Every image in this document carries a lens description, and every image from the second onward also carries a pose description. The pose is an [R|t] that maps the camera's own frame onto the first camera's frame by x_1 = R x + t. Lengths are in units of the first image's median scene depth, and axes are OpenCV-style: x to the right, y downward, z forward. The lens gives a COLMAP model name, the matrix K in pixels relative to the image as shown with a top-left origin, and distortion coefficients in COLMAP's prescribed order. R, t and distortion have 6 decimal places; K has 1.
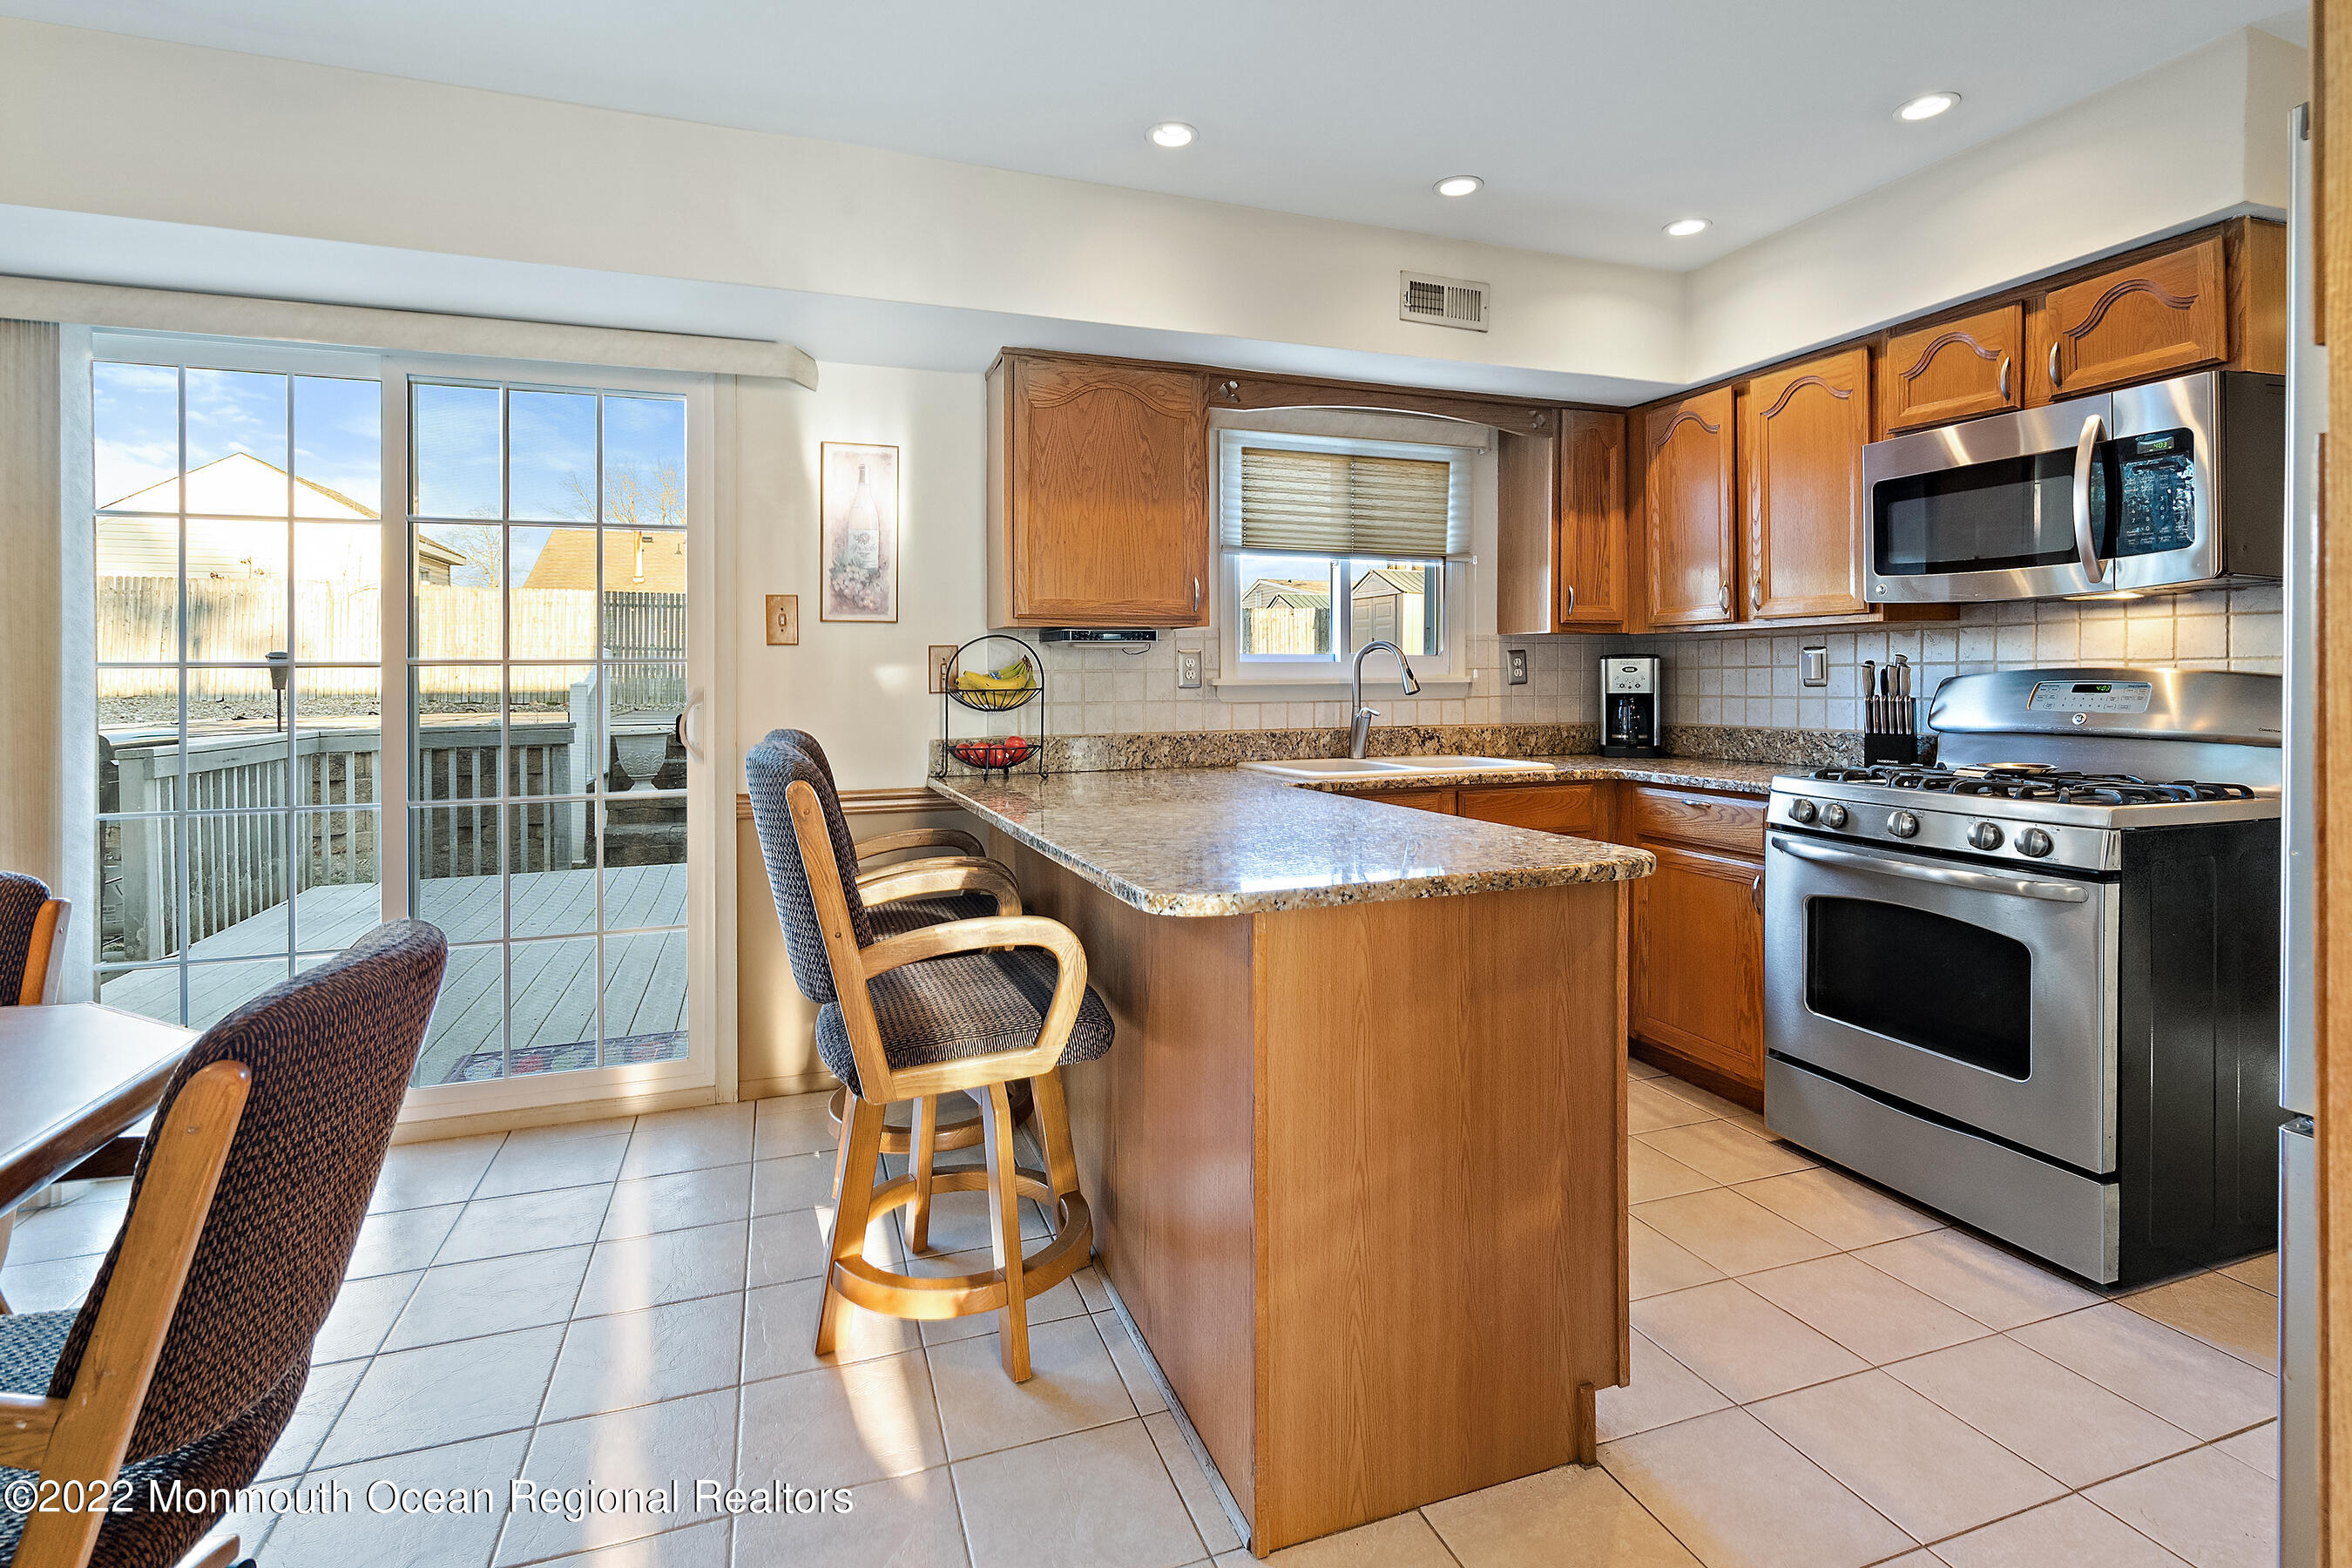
lens RADIAL K [[1097.1, 0, 1172.7], [0, 1097.1, 691.8], [0, 0, 1]] dist [-0.003474, -0.000133]
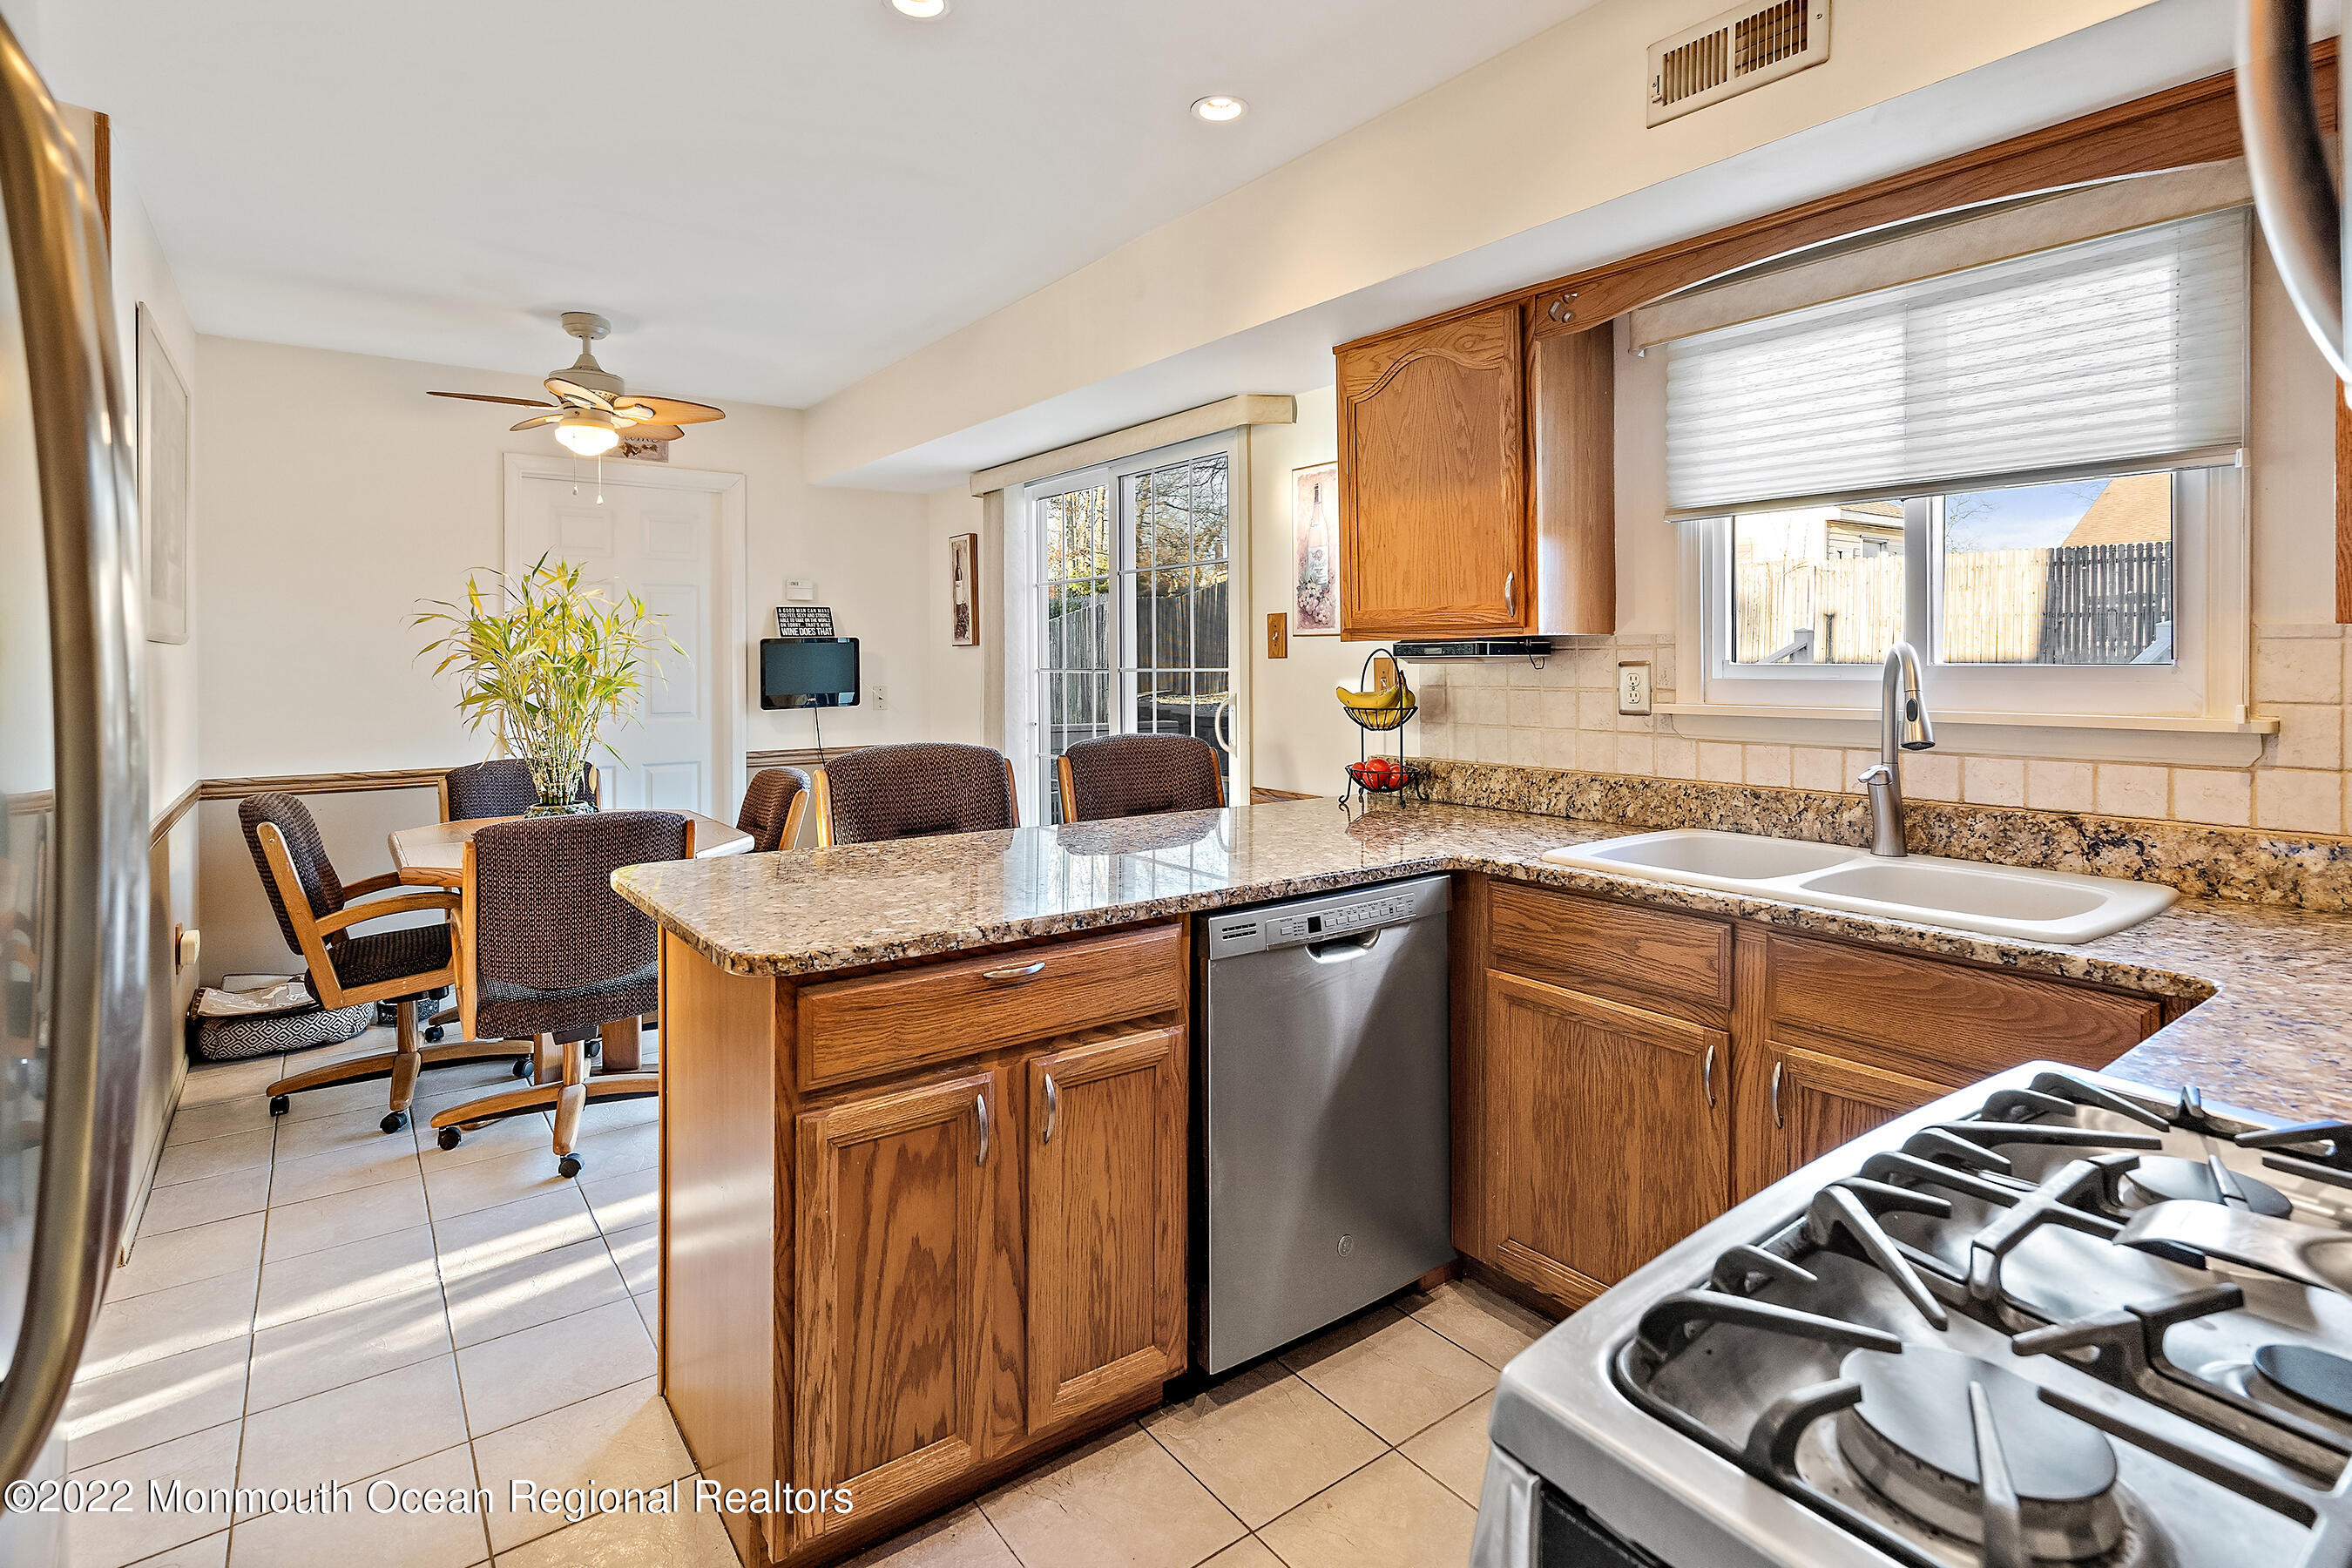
lens RADIAL K [[1142.9, 0, 1173.4], [0, 1142.9, 678.8], [0, 0, 1]] dist [-0.000790, -0.000002]
pose [[0.289230, 0.022354, -0.956999, 0.671913], [-0.007670, 0.999749, 0.021035, -0.042129], [0.957229, 0.001256, 0.289329, 0.513835]]
